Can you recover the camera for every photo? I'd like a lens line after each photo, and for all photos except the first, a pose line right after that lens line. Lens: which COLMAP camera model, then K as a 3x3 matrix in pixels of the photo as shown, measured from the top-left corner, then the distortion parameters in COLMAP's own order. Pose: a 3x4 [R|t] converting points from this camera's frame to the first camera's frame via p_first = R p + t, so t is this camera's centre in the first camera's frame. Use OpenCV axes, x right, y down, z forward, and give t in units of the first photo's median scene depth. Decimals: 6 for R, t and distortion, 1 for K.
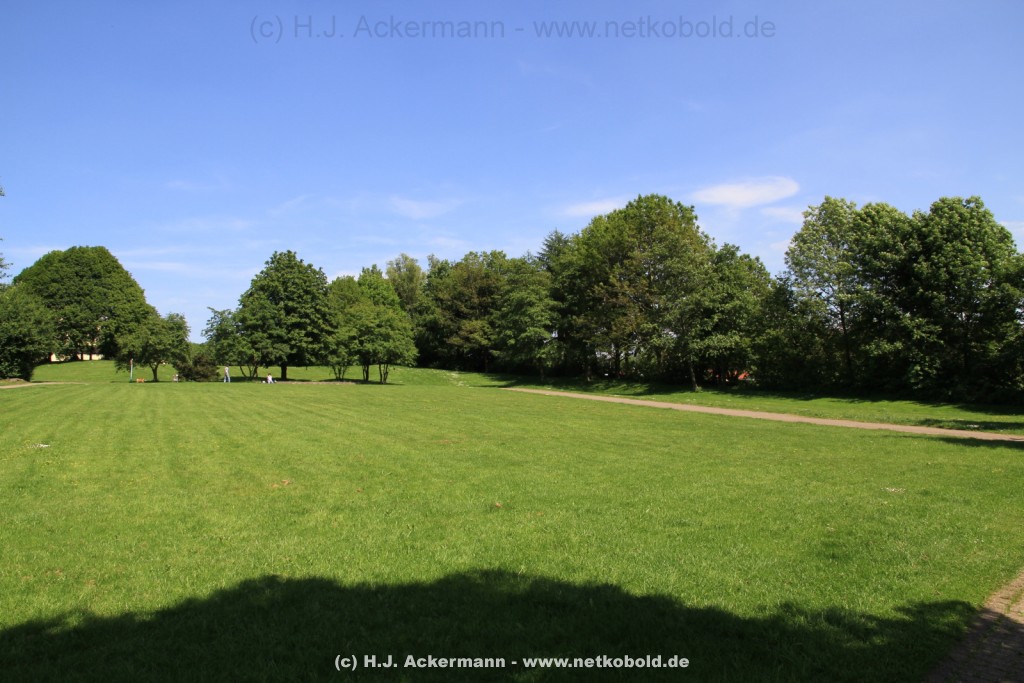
lens RADIAL K [[712.1, 0, 508.7], [0, 712.1, 336.0], [0, 0, 1]] dist [-0.113890, 0.088327]
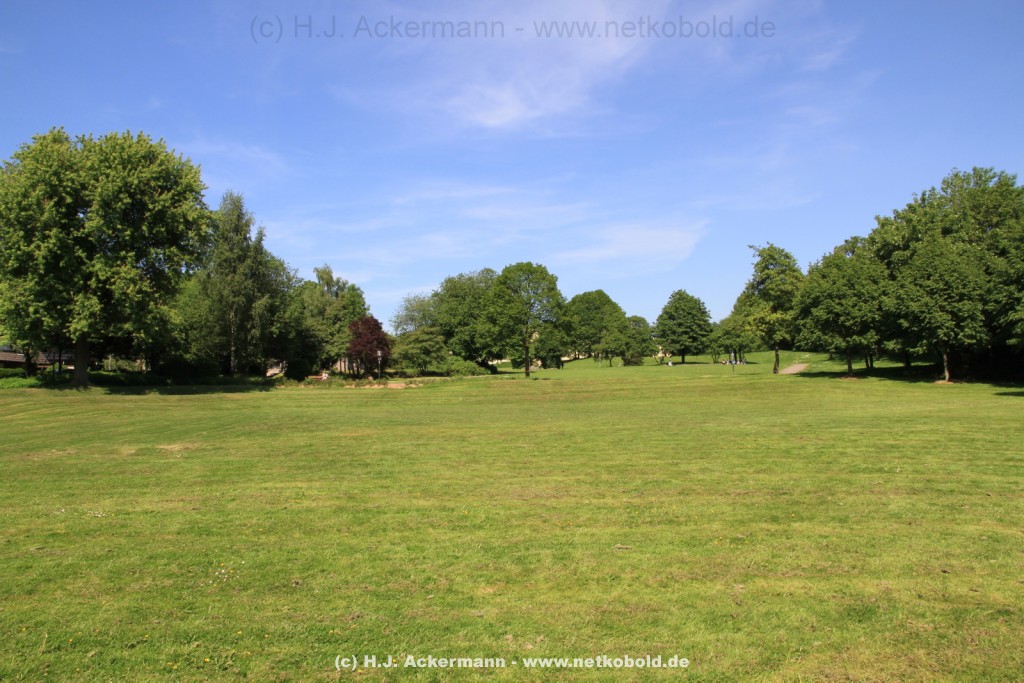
lens RADIAL K [[712.1, 0, 508.7], [0, 712.1, 336.0], [0, 0, 1]] dist [-0.113890, 0.088327]
pose [[0.732849, -0.057336, -0.677972, 0.571742], [0.073119, 0.997309, -0.005305, -0.029192], [0.676451, -0.045685, 0.735069, -0.599240]]
